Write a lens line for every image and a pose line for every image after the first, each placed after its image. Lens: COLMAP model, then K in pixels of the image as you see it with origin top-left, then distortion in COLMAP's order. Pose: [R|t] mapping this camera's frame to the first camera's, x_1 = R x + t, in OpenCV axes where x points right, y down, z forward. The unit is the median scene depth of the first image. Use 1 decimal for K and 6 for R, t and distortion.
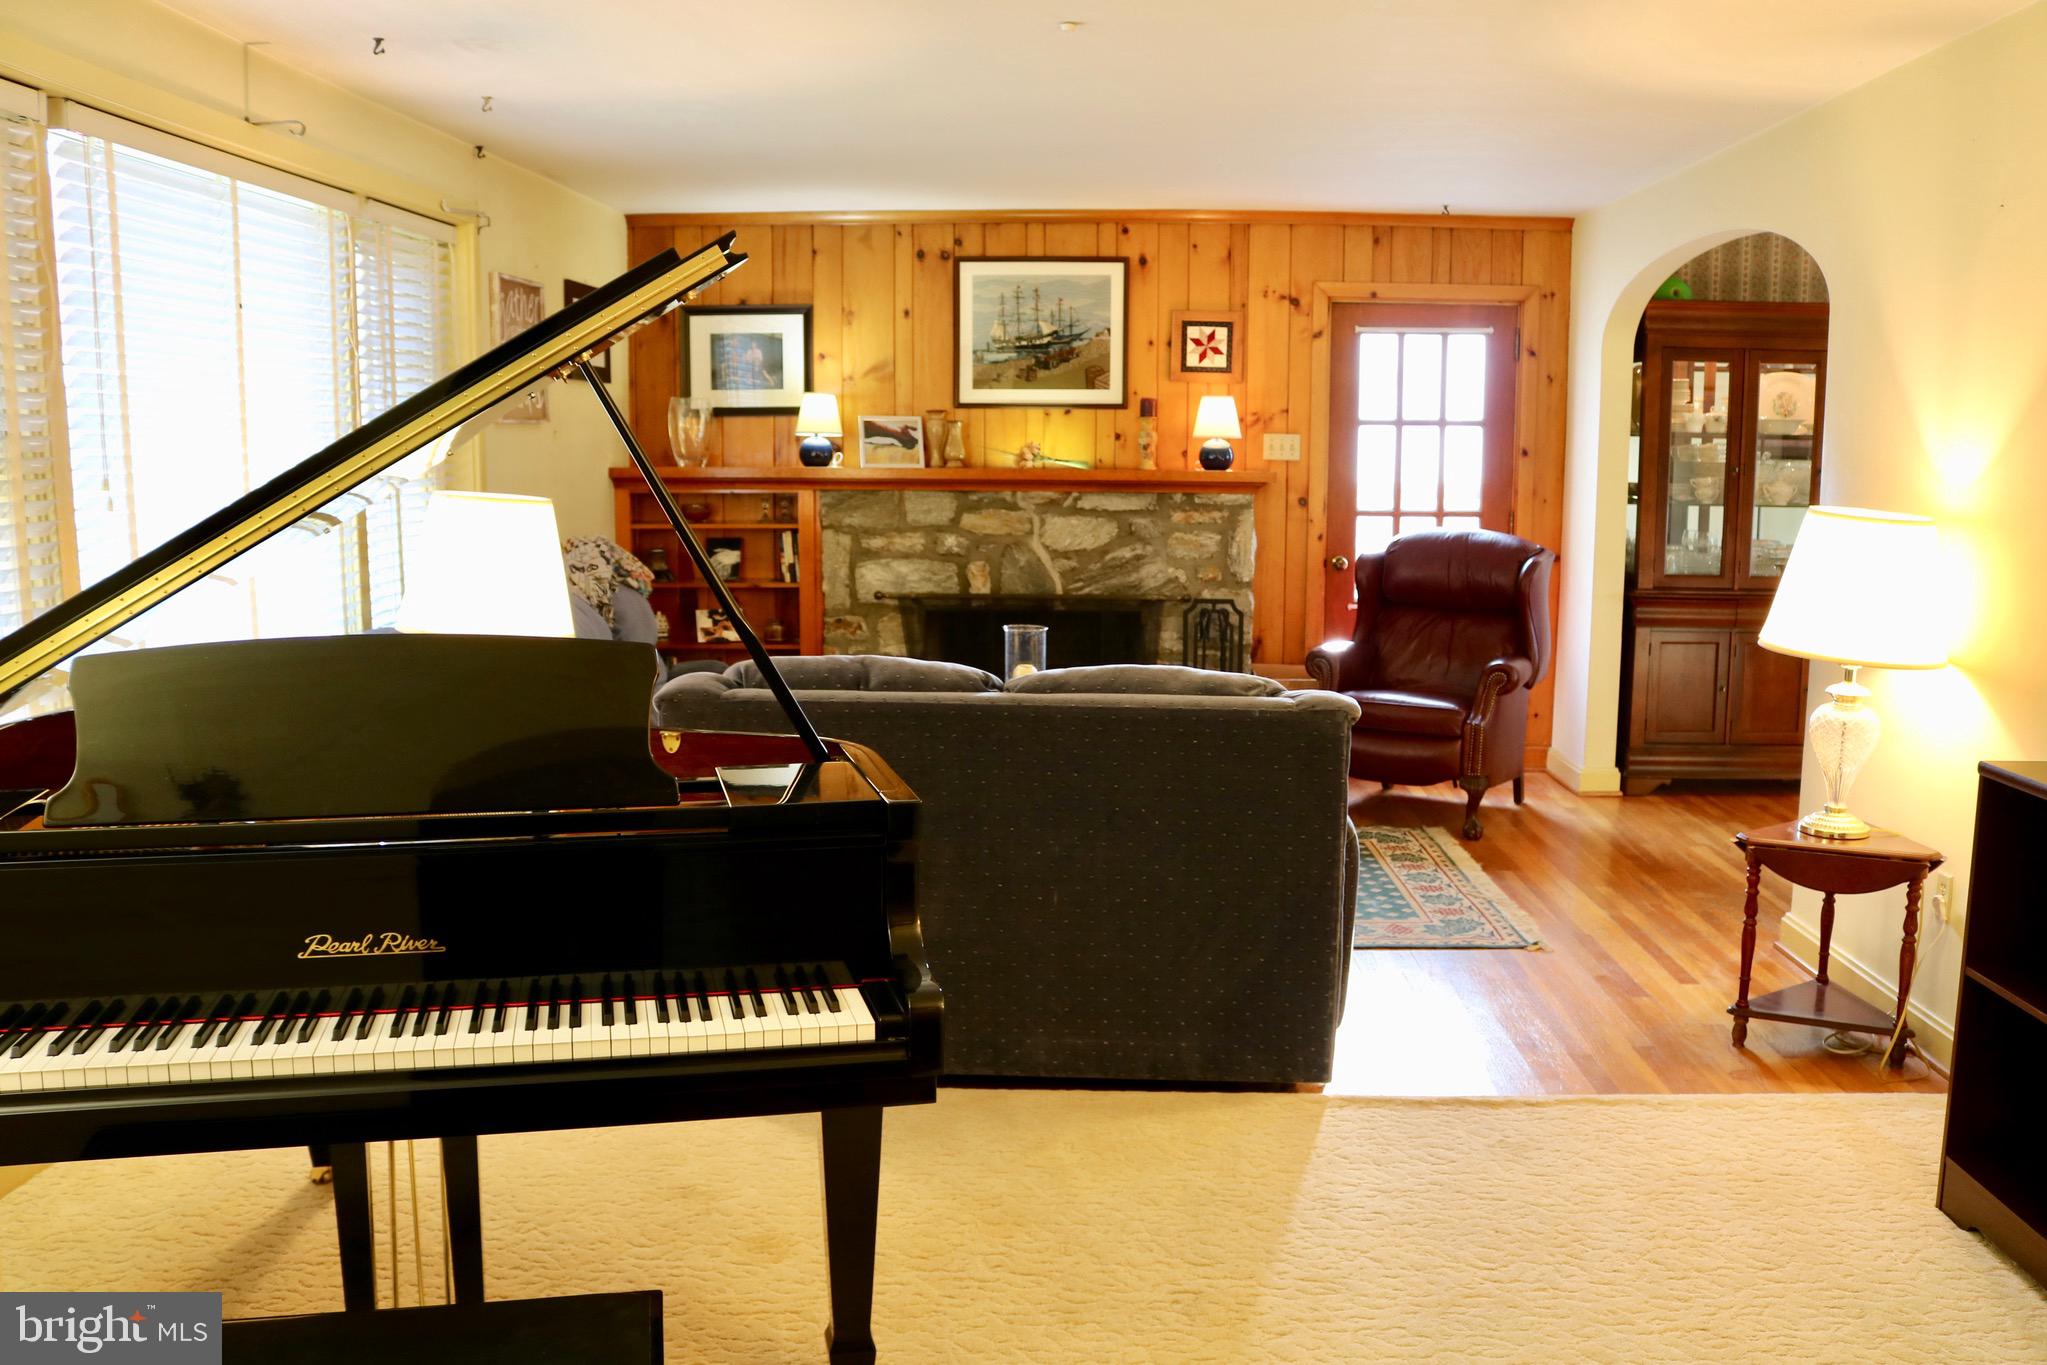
lens RADIAL K [[1774.2, 0, 957.7], [0, 1774.2, 697.0], [0, 0, 1]] dist [-0.155685, 0.121935]
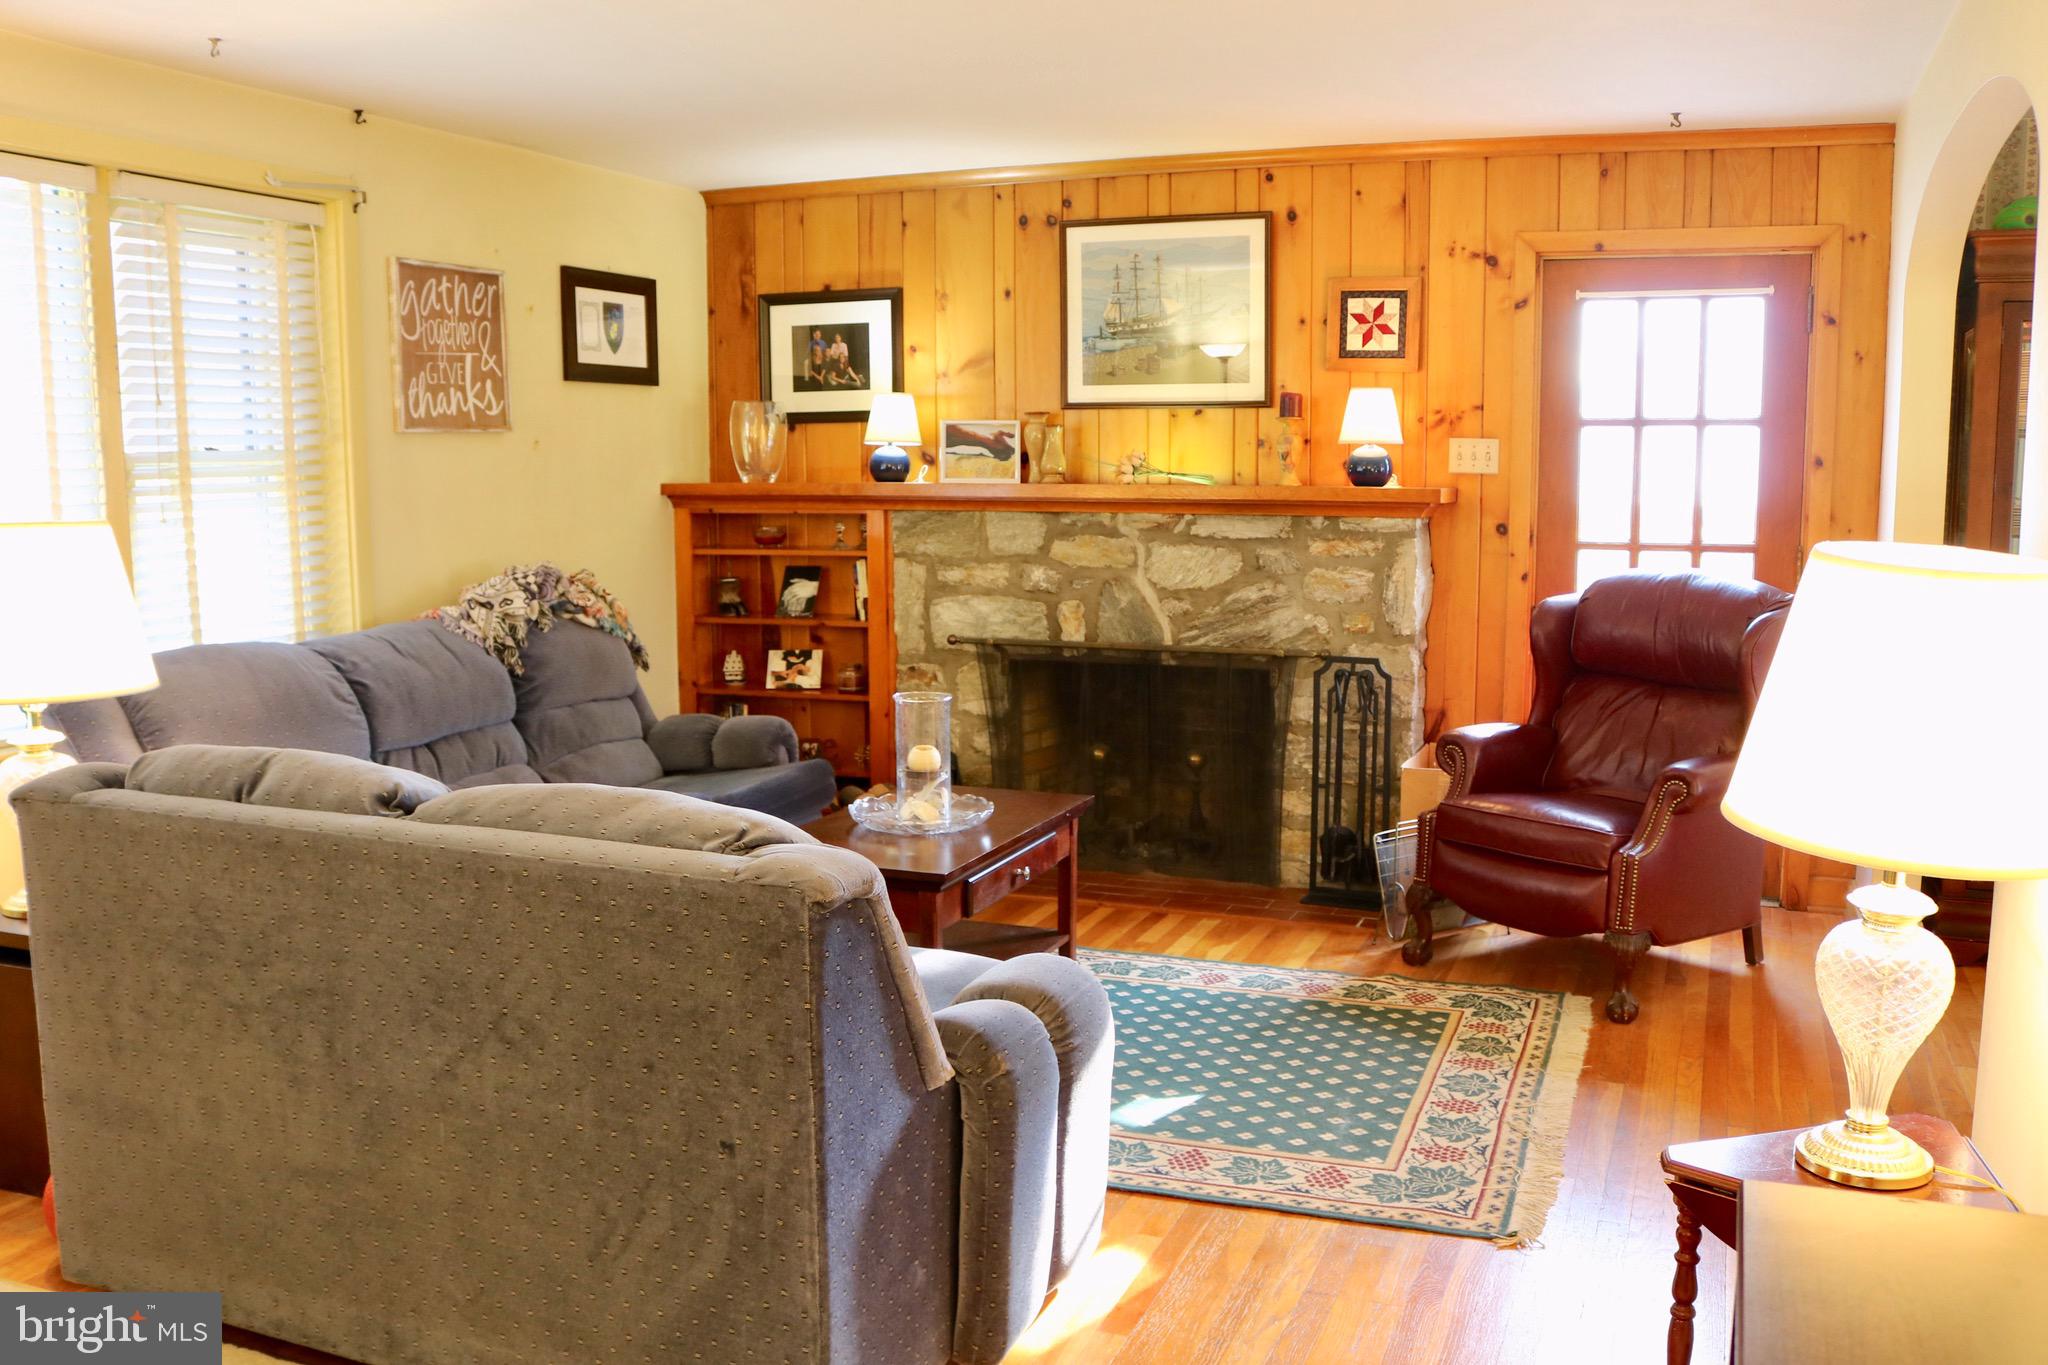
lens RADIAL K [[1775.1, 0, 971.1], [0, 1775.1, 707.4], [0, 0, 1]] dist [-0.155685, 0.121935]
pose [[0.944419, 0.039161, -0.326405, 0.231926], [-0.040642, 0.999171, 0.002285, -0.028514], [0.326224, 0.011108, 0.945227, 0.231323]]
